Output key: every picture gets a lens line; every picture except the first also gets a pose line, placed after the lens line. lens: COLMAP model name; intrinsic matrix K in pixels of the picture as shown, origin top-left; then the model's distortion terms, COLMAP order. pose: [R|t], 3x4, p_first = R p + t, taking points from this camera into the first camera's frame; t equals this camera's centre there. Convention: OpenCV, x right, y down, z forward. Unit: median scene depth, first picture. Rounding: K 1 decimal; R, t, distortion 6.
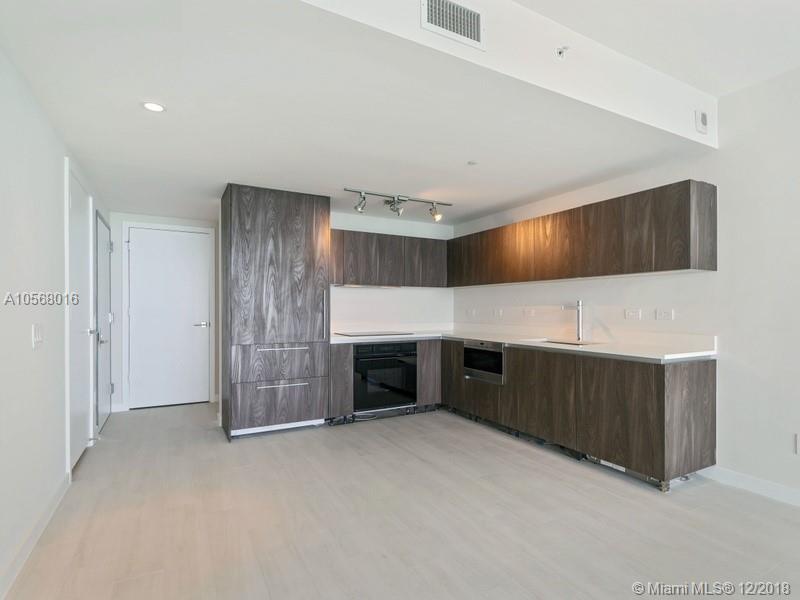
lens RADIAL K [[419.3, 0, 399.8], [0, 419.3, 307.8], [0, 0, 1]] dist [0.002419, 0.001988]
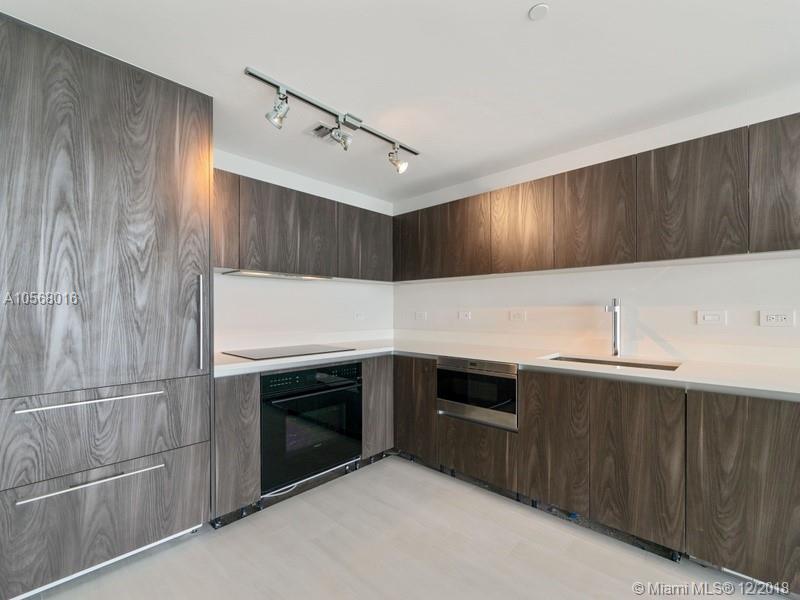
lens RADIAL K [[358.1, 0, 403.3], [0, 358.1, 311.7], [0, 0, 1]] dist [-0.003453, -0.000010]
pose [[0.949643, -0.003219, 0.313318, -0.085797], [0.002213, 0.999991, 0.003569, 0.001558], [-0.313327, -0.002696, 0.949642, 0.531569]]
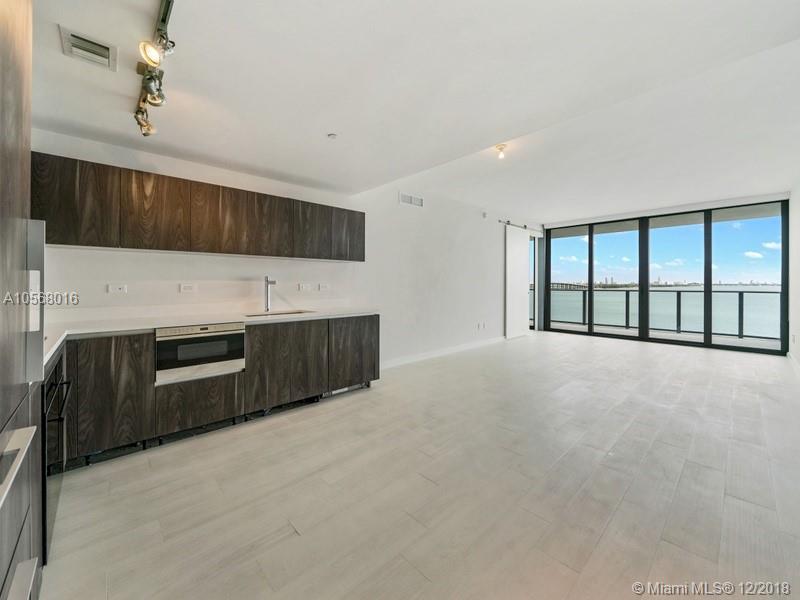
lens RADIAL K [[319.9, 0, 395.7], [0, 319.9, 284.2], [0, 0, 1]] dist [-0.001951, -0.000278]
pose [[-0.243693, -0.000979, 0.969852, -0.482774], [-0.002251, 0.999997, 0.000444, 0.002706], [-0.969850, -0.002075, -0.243695, 0.844572]]
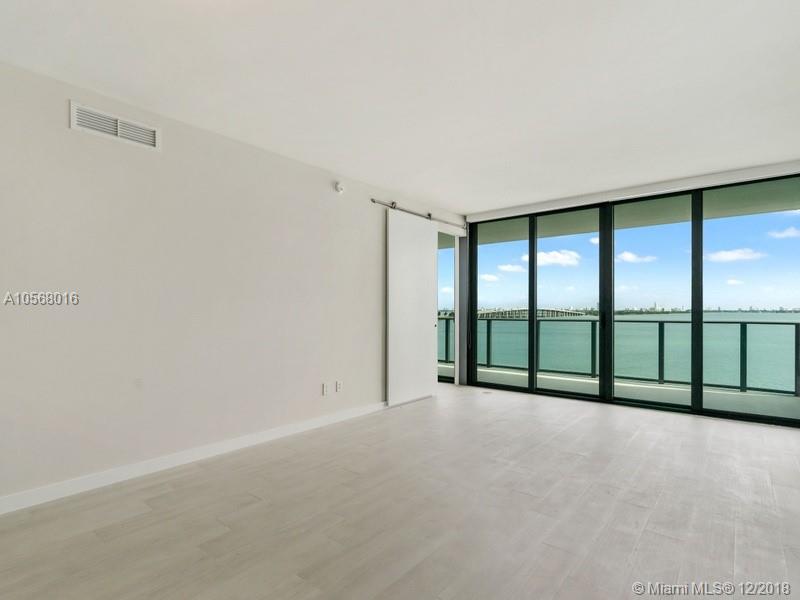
lens RADIAL K [[419.3, 0, 402.3], [0, 419.3, 308.3], [0, 0, 1]] dist [0.002419, 0.001988]
pose [[-0.383918, 0.006214, 0.923346, -0.178319], [-0.001139, 0.999973, -0.007203, 0.002719], [-0.923366, -0.003817, -0.383901, 0.305722]]
